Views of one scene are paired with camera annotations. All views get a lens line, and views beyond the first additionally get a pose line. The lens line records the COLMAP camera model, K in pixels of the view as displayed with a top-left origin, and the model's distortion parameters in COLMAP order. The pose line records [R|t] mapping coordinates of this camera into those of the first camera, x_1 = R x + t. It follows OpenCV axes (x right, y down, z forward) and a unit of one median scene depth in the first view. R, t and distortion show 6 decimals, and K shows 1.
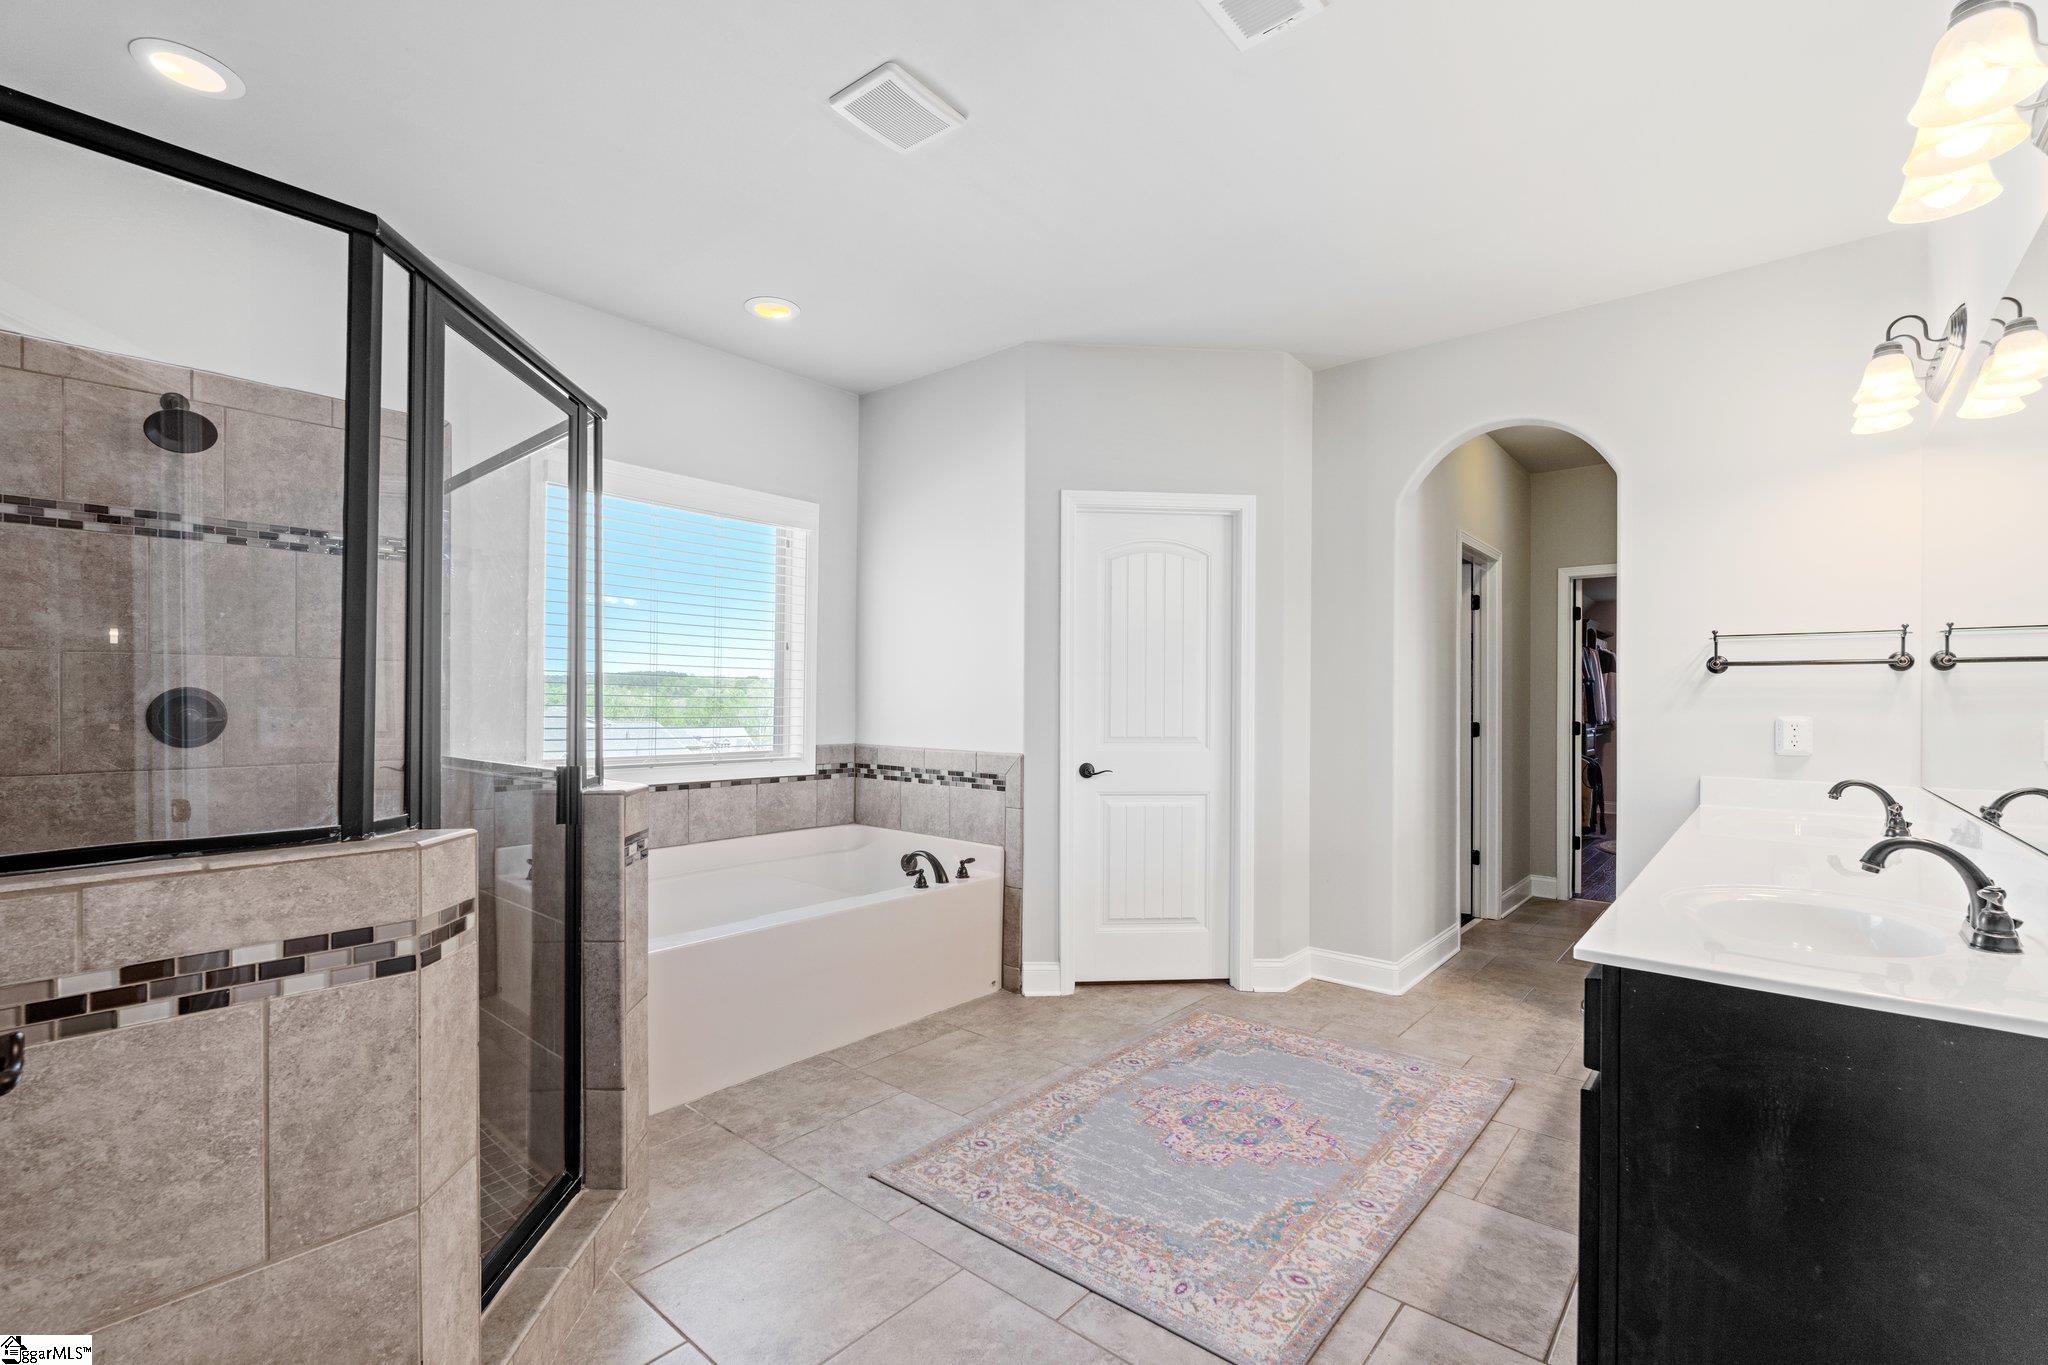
lens RADIAL K [[898.2, 0, 1016.0], [0, 898.2, 701.9], [0, 0, 1]] dist [-0.004479, -0.000298]
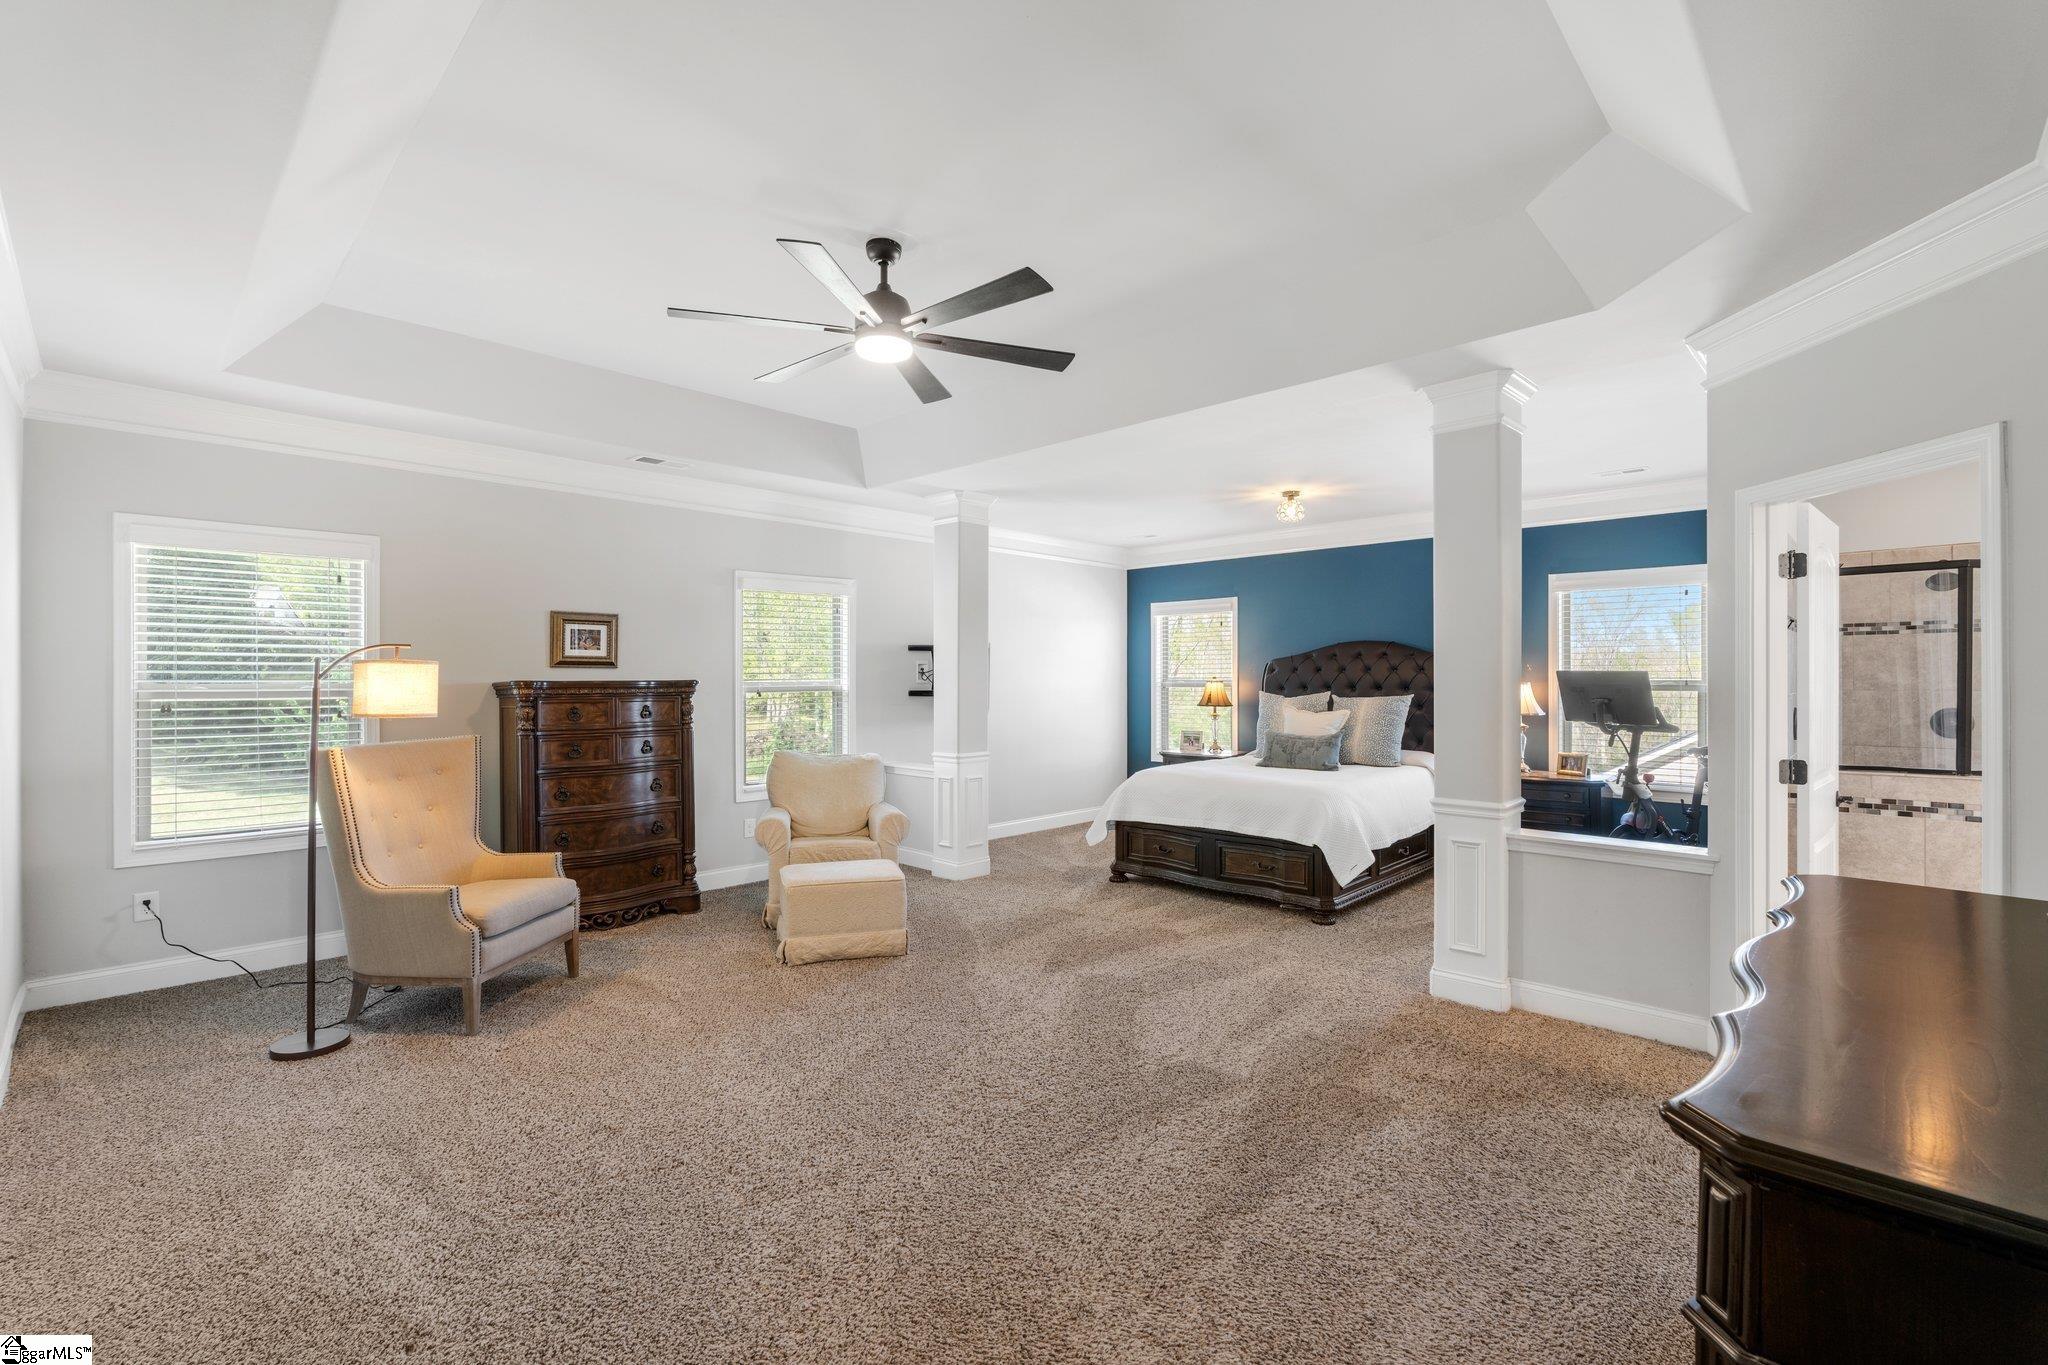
lens RADIAL K [[898.2, 0, 1030.5], [0, 898.2, 679.8], [0, 0, 1]] dist [-0.004479, -0.000298]
pose [[-0.048293, -0.002972, -0.998829, 1.410998], [0.002401, 0.999992, -0.003092, -0.095313], [0.998830, -0.002547, -0.048286, -1.151966]]
